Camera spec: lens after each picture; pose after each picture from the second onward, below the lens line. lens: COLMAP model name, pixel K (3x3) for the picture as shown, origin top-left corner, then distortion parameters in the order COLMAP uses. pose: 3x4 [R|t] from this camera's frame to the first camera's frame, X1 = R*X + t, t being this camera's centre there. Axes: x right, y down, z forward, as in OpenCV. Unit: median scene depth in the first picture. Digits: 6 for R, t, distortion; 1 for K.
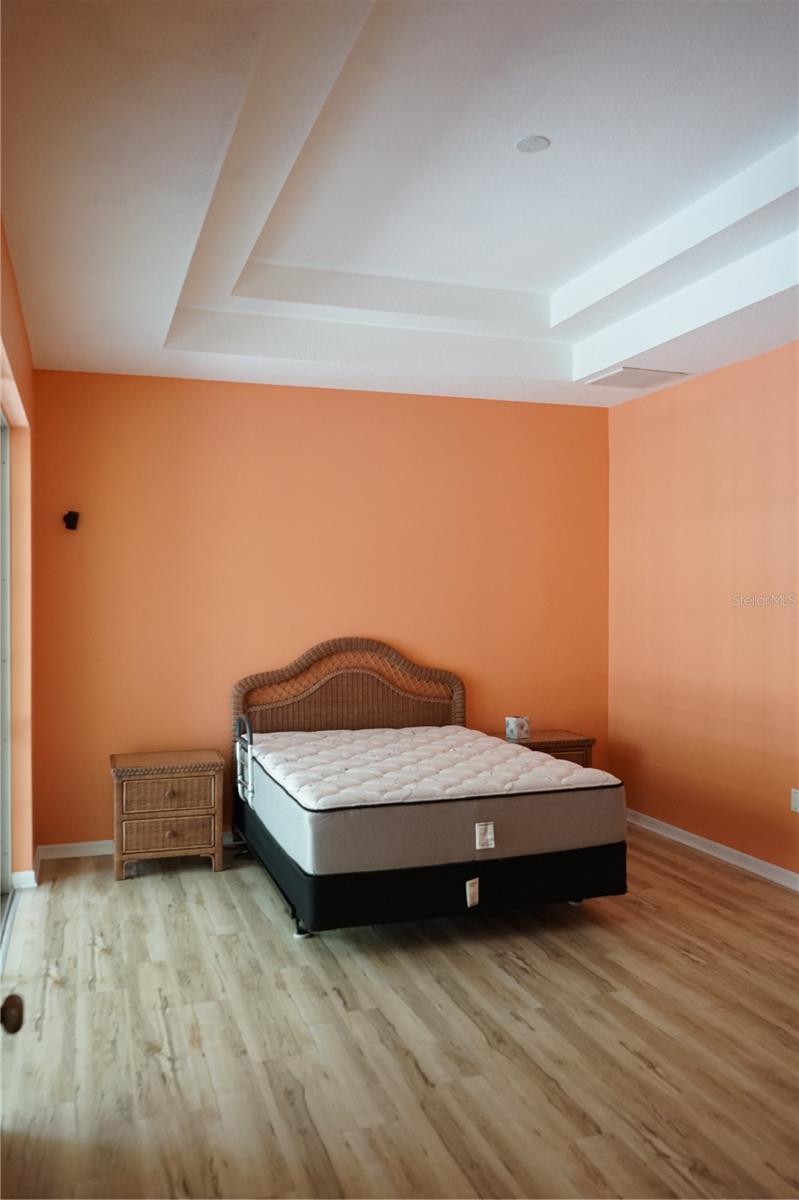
lens RADIAL K [[955.2, 0, 411.6], [0, 955.2, 592.5], [0, 0, 1]] dist [-0.010097, 0.008742]
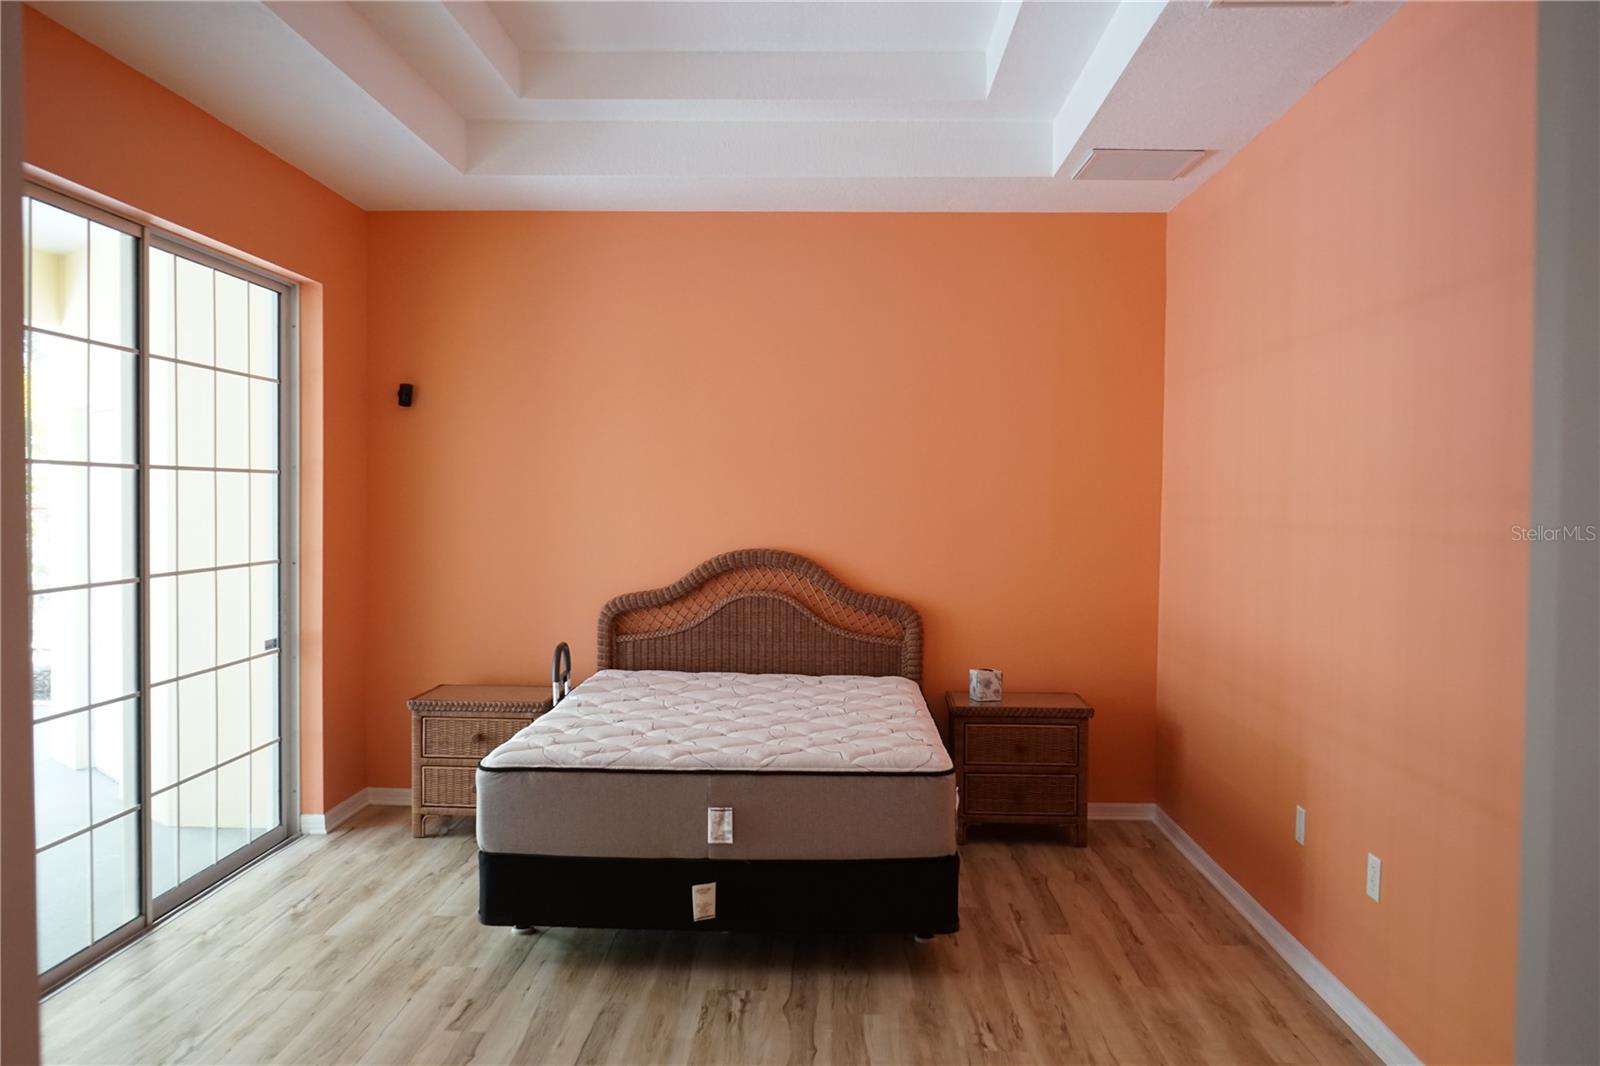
lens RADIAL K [[1273.6, 0, 805.4], [0, 1273.6, 537.5], [0, 0, 1]] dist [-0.010097, 0.008742]
pose [[0.935305, 0.023562, -0.353057, 0.411283], [-0.011548, 0.999282, 0.036097, 0.002631], [0.353654, -0.029685, 0.934905, 0.117606]]
